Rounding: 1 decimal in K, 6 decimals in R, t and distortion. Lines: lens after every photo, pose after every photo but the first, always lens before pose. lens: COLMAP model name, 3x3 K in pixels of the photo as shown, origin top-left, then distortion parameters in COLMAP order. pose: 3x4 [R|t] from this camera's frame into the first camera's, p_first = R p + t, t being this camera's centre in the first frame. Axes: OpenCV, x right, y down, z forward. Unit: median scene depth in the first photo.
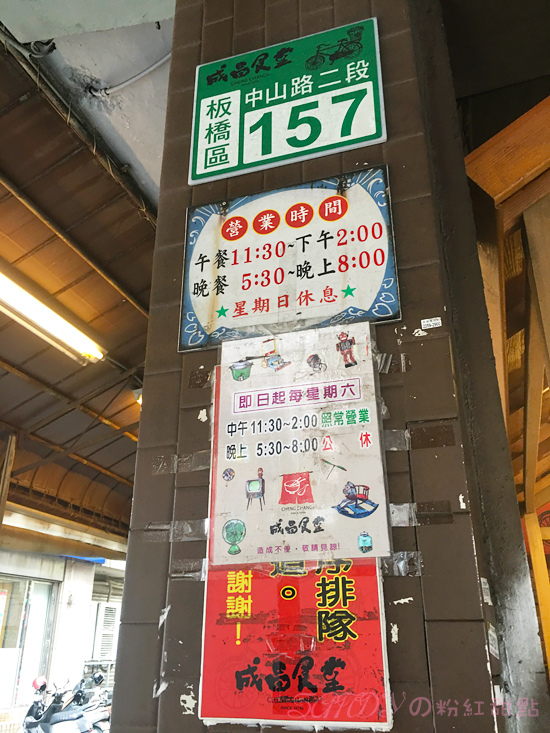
lens RADIAL K [[627.4, 0, 275.7], [0, 627.4, 366.5], [0, 0, 1]] dist [0.037702, 0.002730]
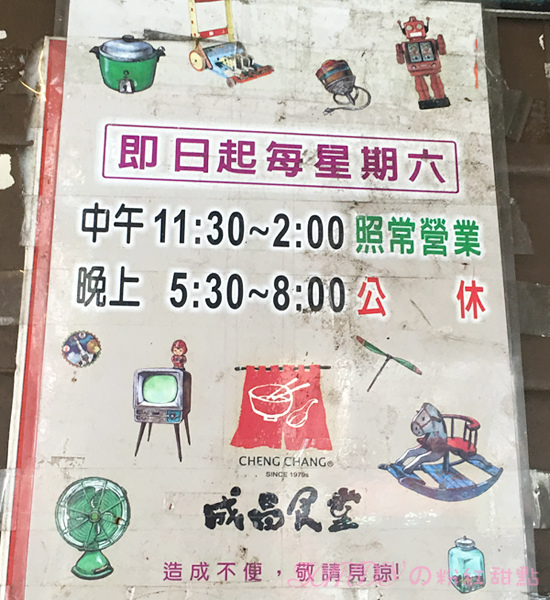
lens RADIAL K [[824.5, 0, 275.5], [0, 824.5, 298.9], [0, 0, 1]] dist [0.028871, 0.000000]
pose [[0.913178, 0.105596, 0.393644, -0.163877], [-0.170972, 0.976011, 0.134803, 0.064521], [-0.369966, -0.190401, 0.909325, 0.552475]]
